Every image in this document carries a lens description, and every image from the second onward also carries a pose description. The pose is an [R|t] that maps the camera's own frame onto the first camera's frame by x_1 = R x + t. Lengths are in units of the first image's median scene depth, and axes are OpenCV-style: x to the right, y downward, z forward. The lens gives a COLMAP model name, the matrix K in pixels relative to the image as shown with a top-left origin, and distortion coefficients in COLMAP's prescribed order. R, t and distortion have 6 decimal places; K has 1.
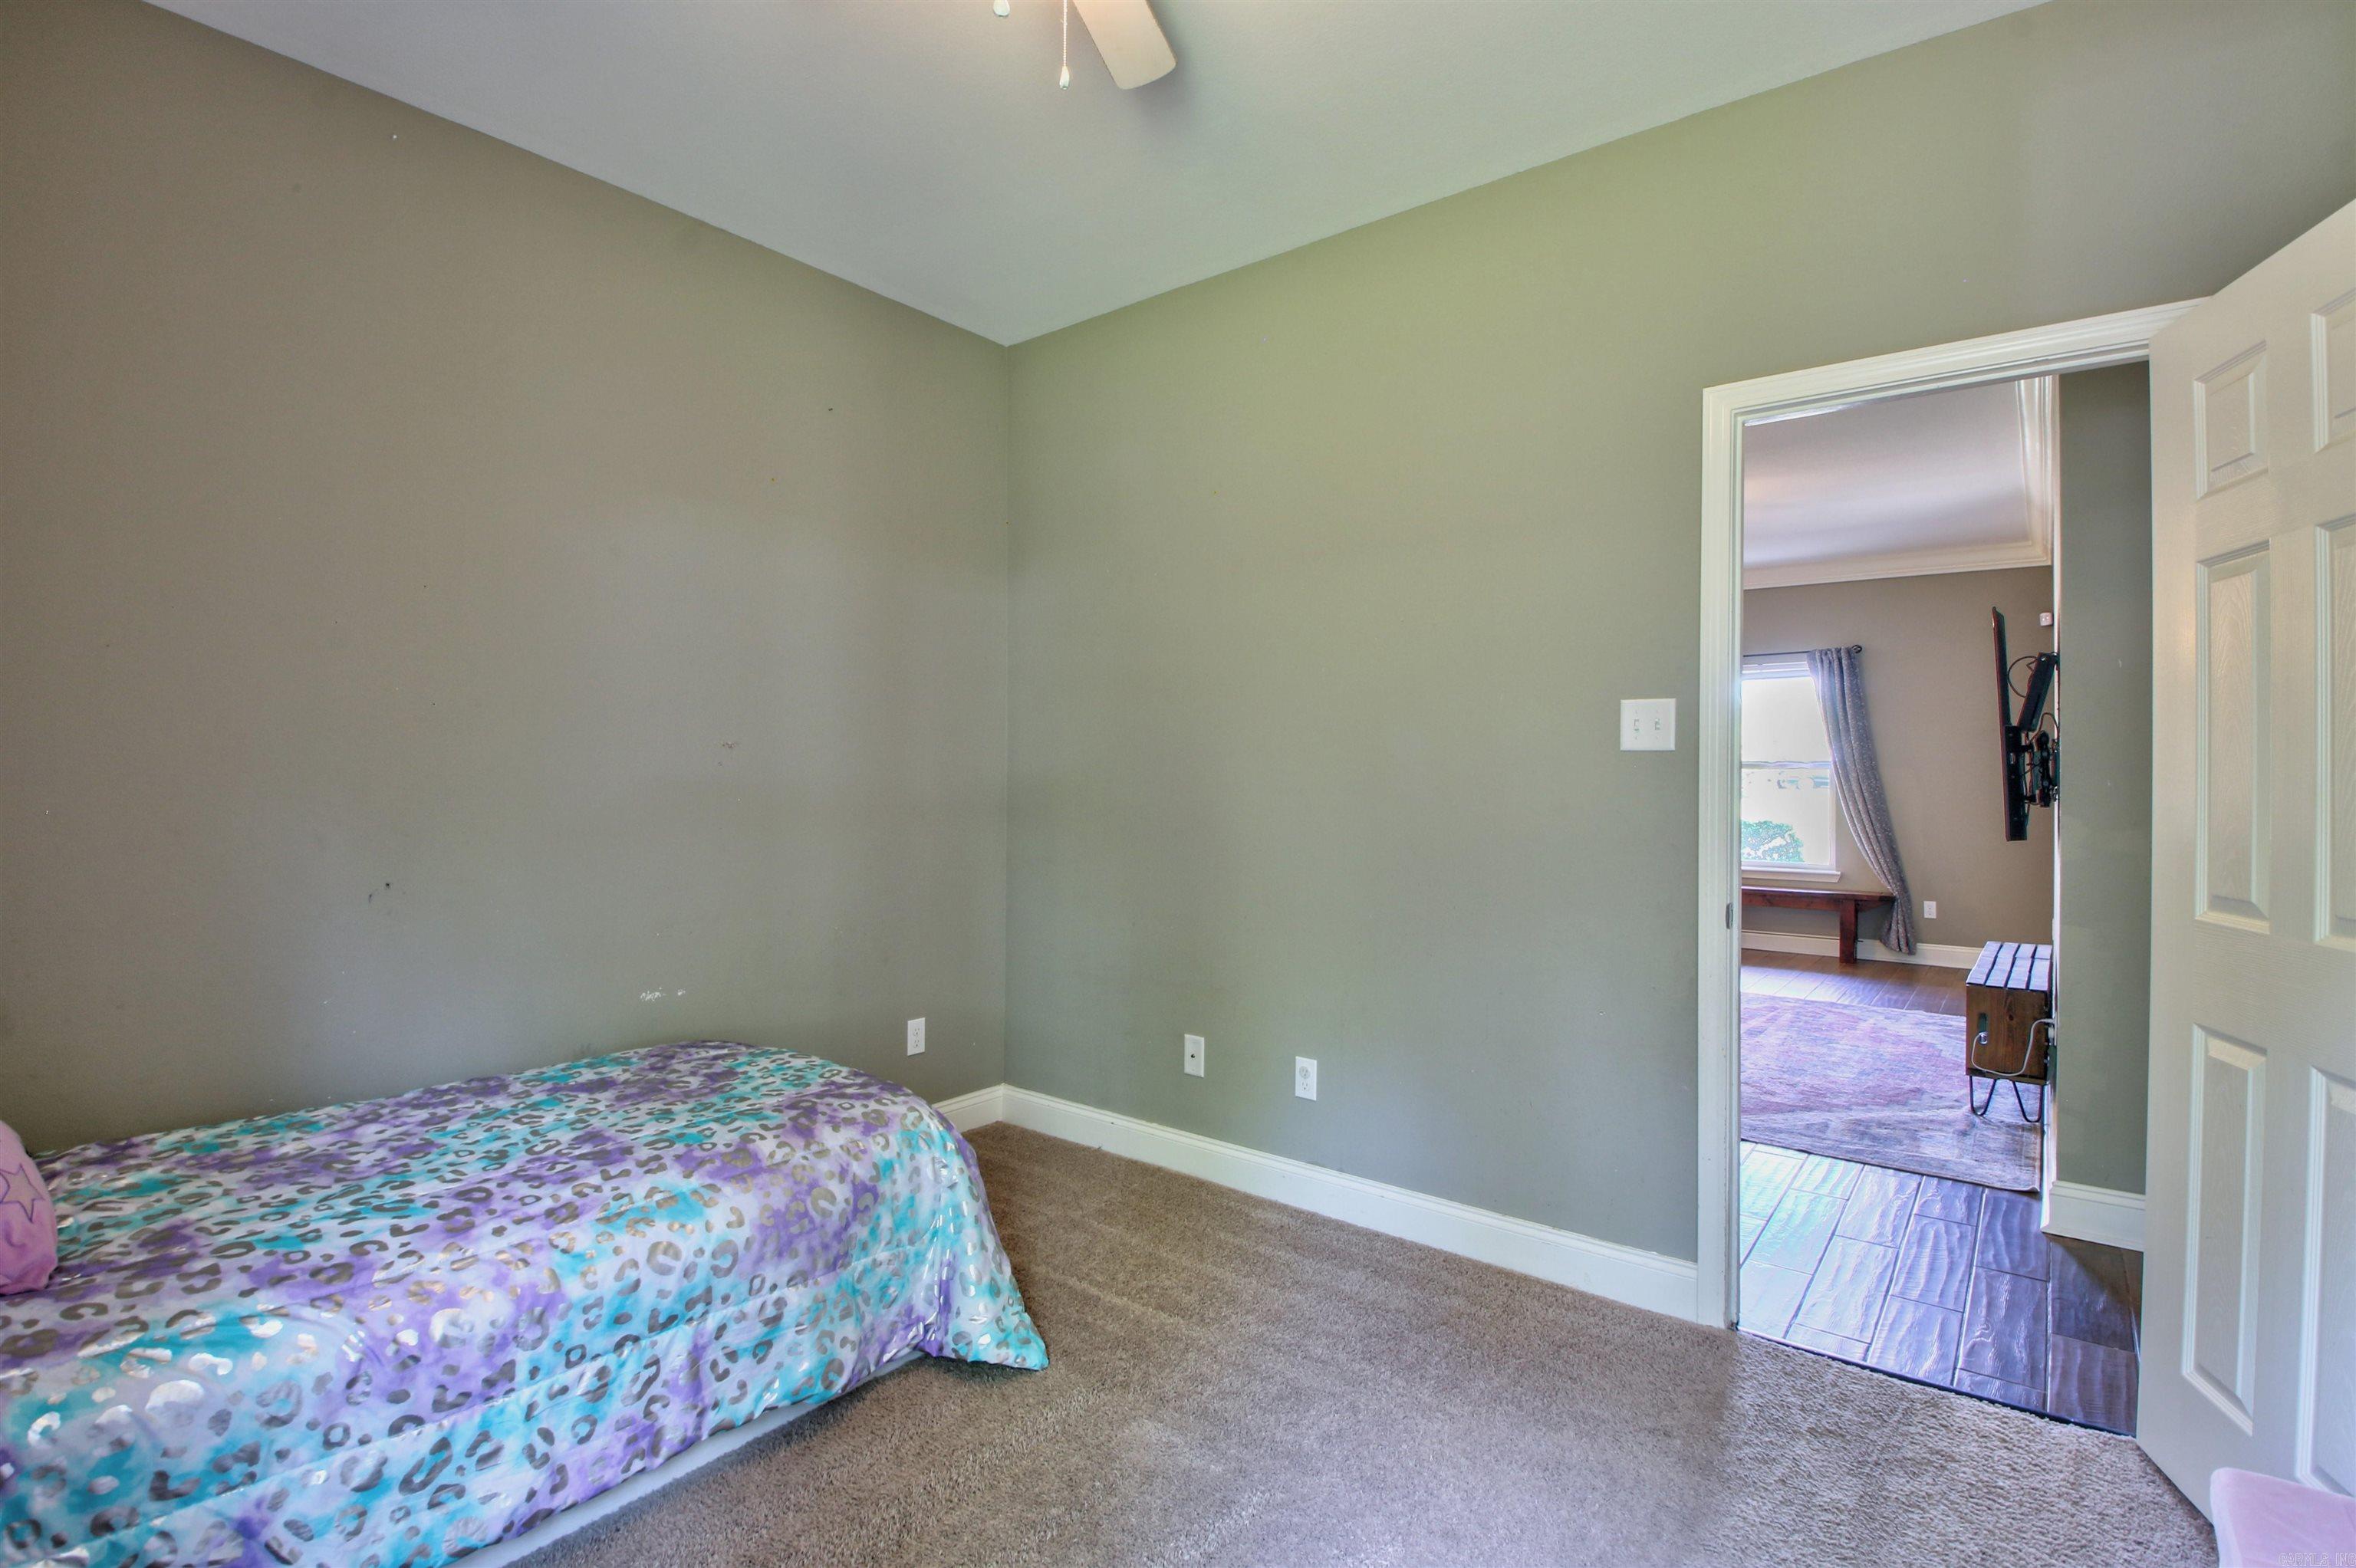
lens RADIAL K [[1098.5, 0, 1179.5], [0, 1098.5, 787.5], [0, 0, 1]] dist [-0.004364, -0.008820]
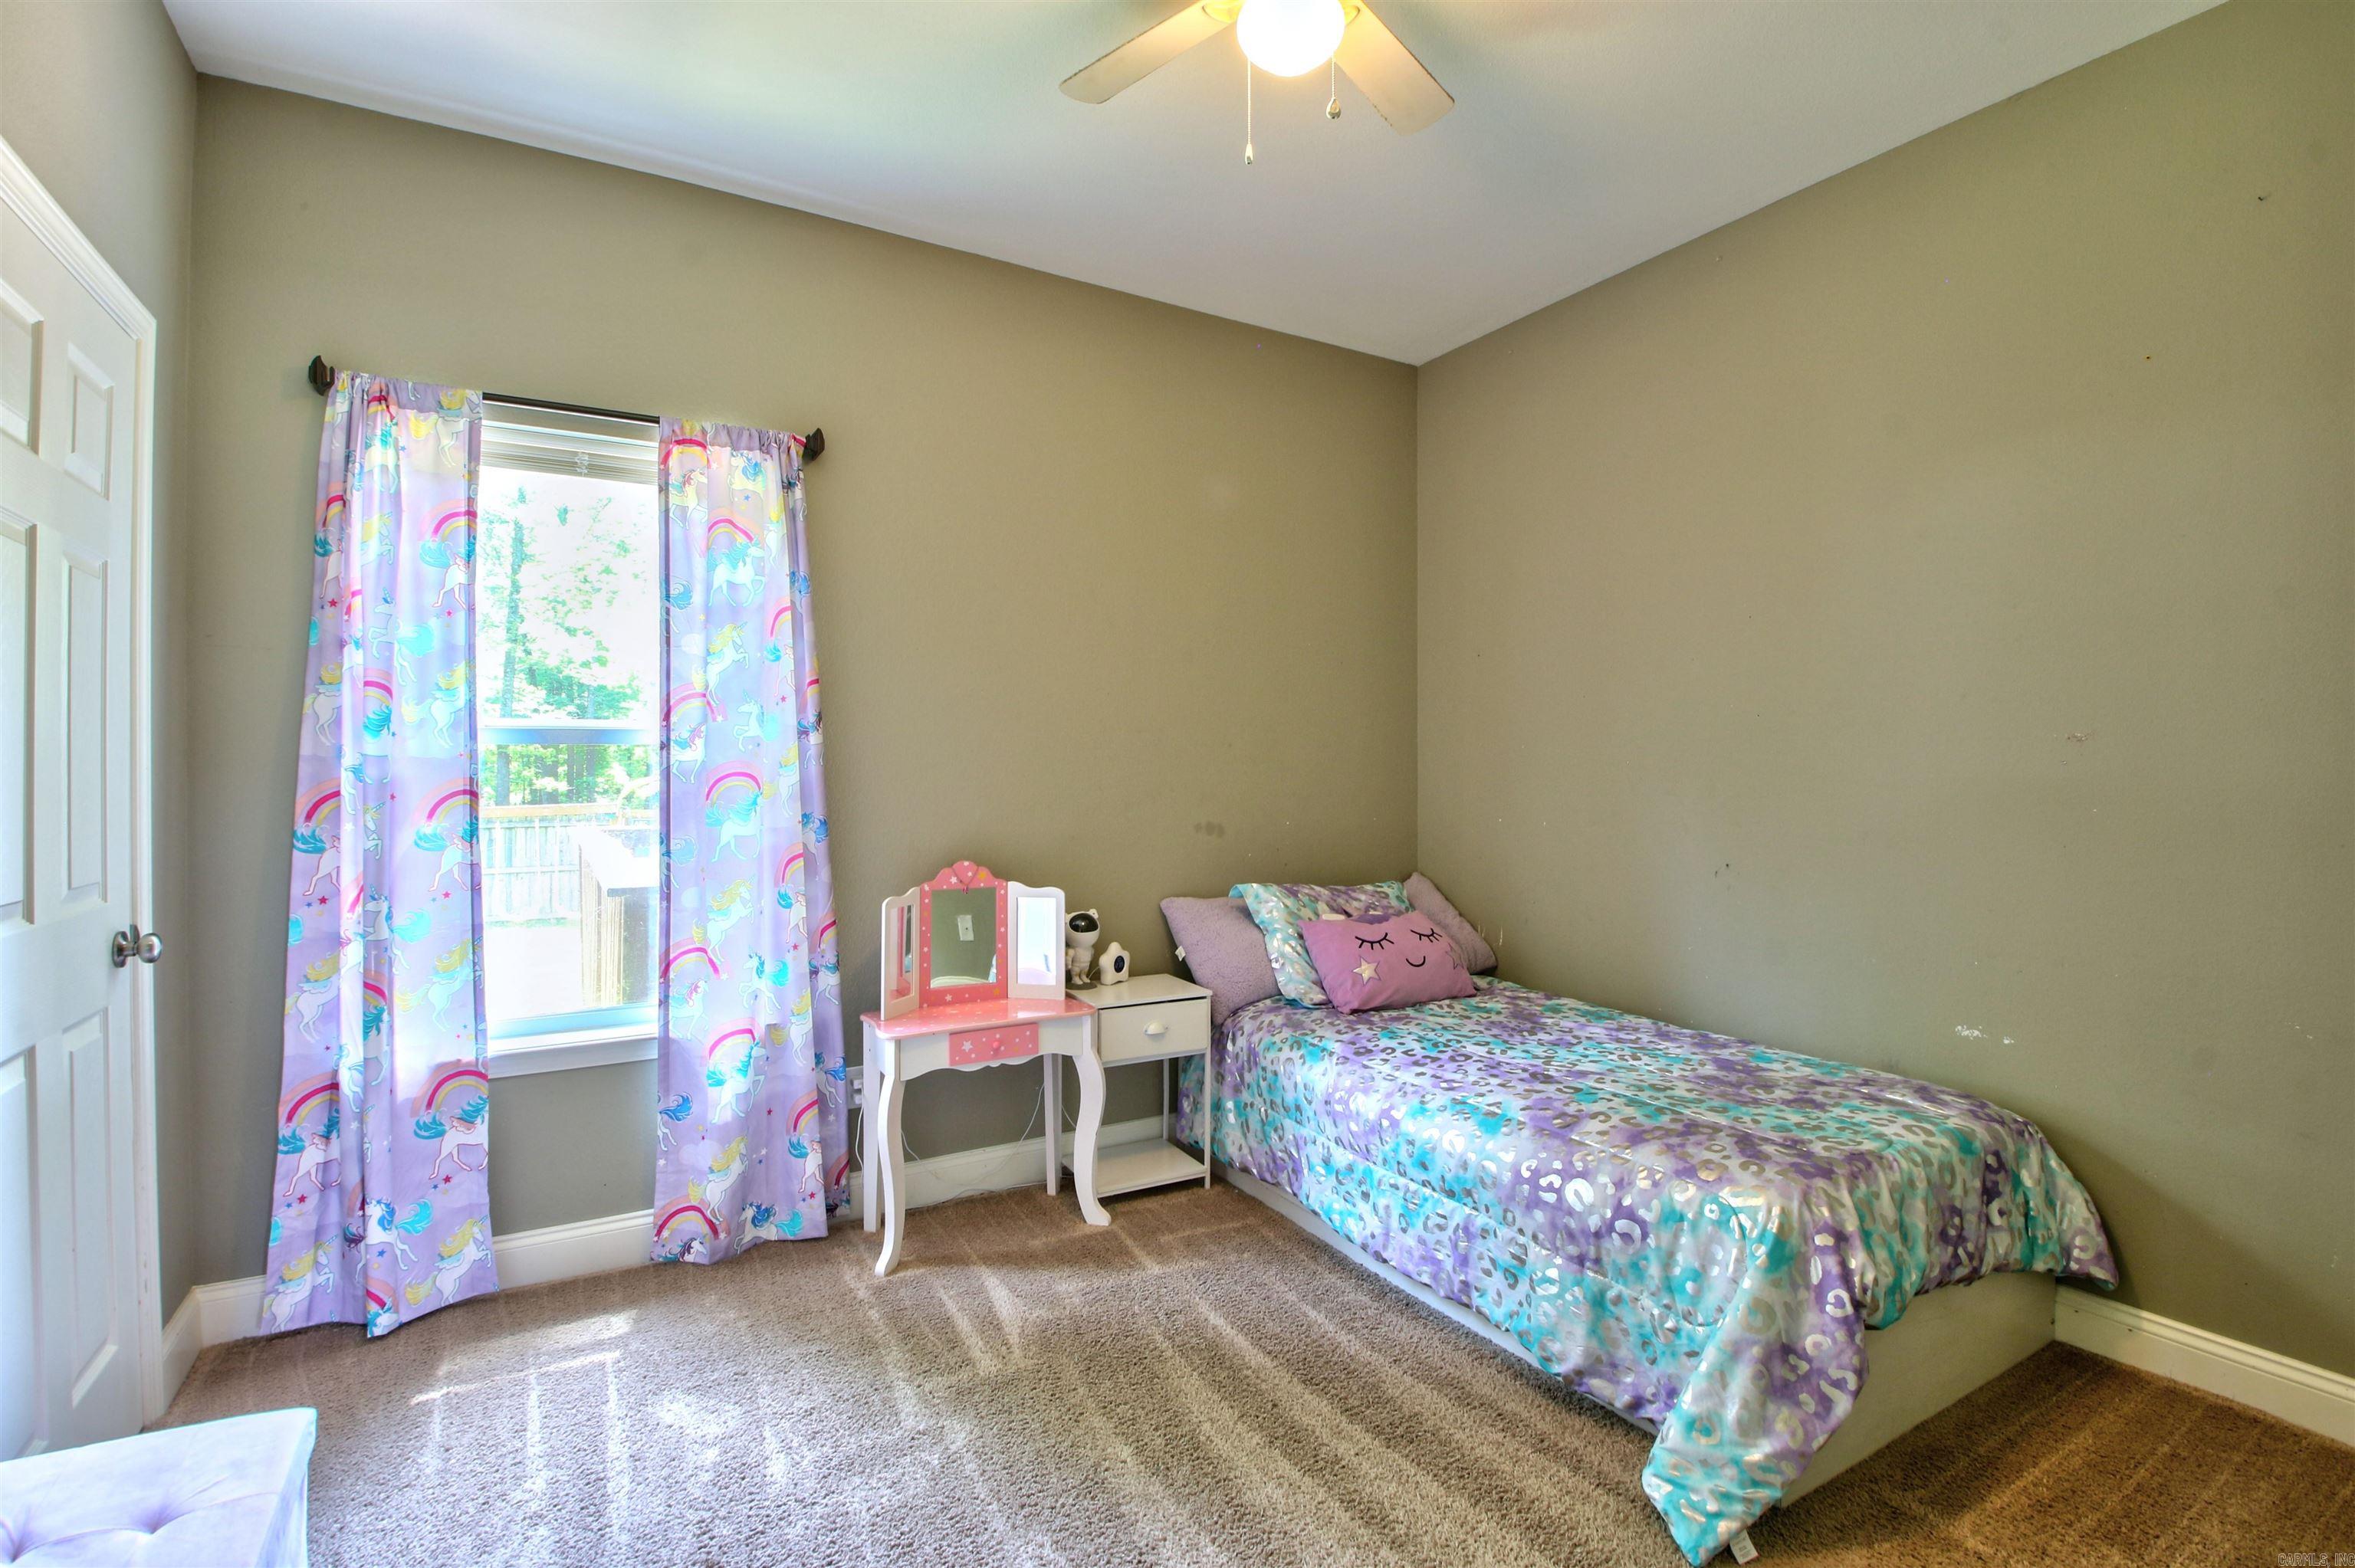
lens RADIAL K [[1098.0, 0, 1175.9], [0, 1098.0, 773.9], [0, 0, 1]] dist [-0.004364, -0.008820]
pose [[-0.358397, -0.000141, -0.933569, 0.787087], [-0.016041, 0.999853, 0.006007, -0.013485], [0.933432, 0.017128, -0.358346, 1.040771]]
